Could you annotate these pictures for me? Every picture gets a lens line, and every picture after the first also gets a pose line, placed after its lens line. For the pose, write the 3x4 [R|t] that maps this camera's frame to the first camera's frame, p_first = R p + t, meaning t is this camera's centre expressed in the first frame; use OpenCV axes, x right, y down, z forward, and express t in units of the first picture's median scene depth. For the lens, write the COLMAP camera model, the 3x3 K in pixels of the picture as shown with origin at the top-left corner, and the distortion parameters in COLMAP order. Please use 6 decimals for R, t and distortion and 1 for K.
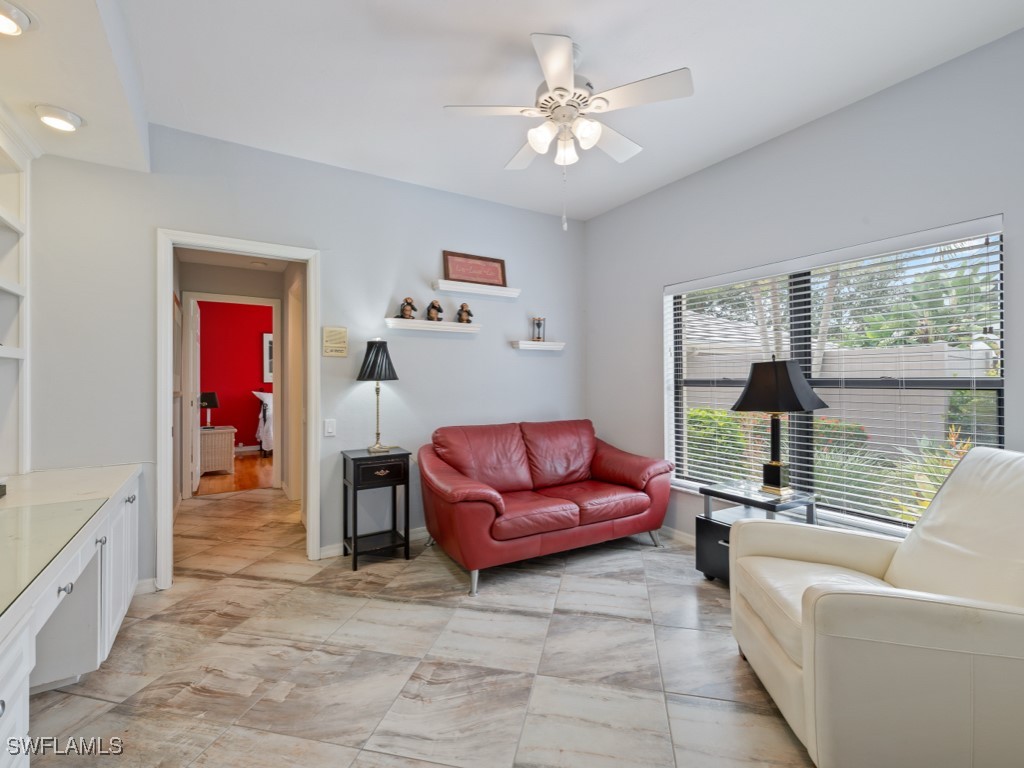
lens RADIAL K [[456.1, 0, 507.6], [0, 456.1, 382.4], [0, 0, 1]] dist [0.013643, -0.002225]
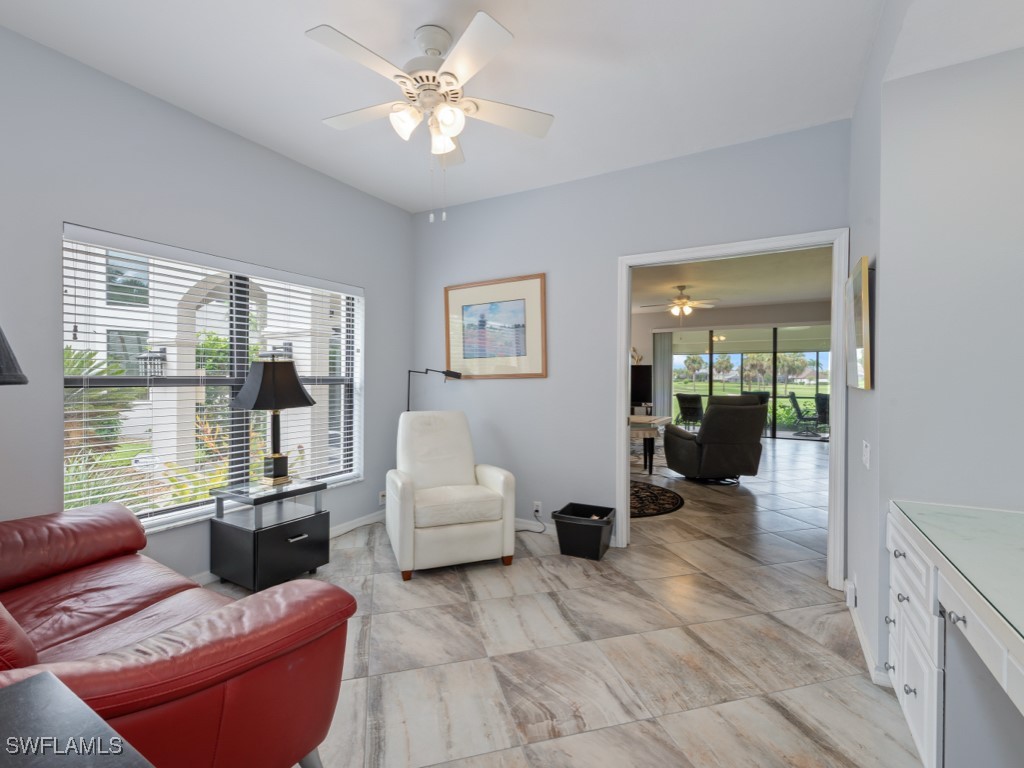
lens RADIAL K [[456.1, 0, 513.1], [0, 456.1, 383.1], [0, 0, 1]] dist [0.013643, -0.002225]
pose [[-0.464267, -0.019689, 0.885476, -0.896145], [0.005937, 0.999661, 0.025340, -0.024402], [-0.885675, 0.017021, -0.463993, 1.439288]]
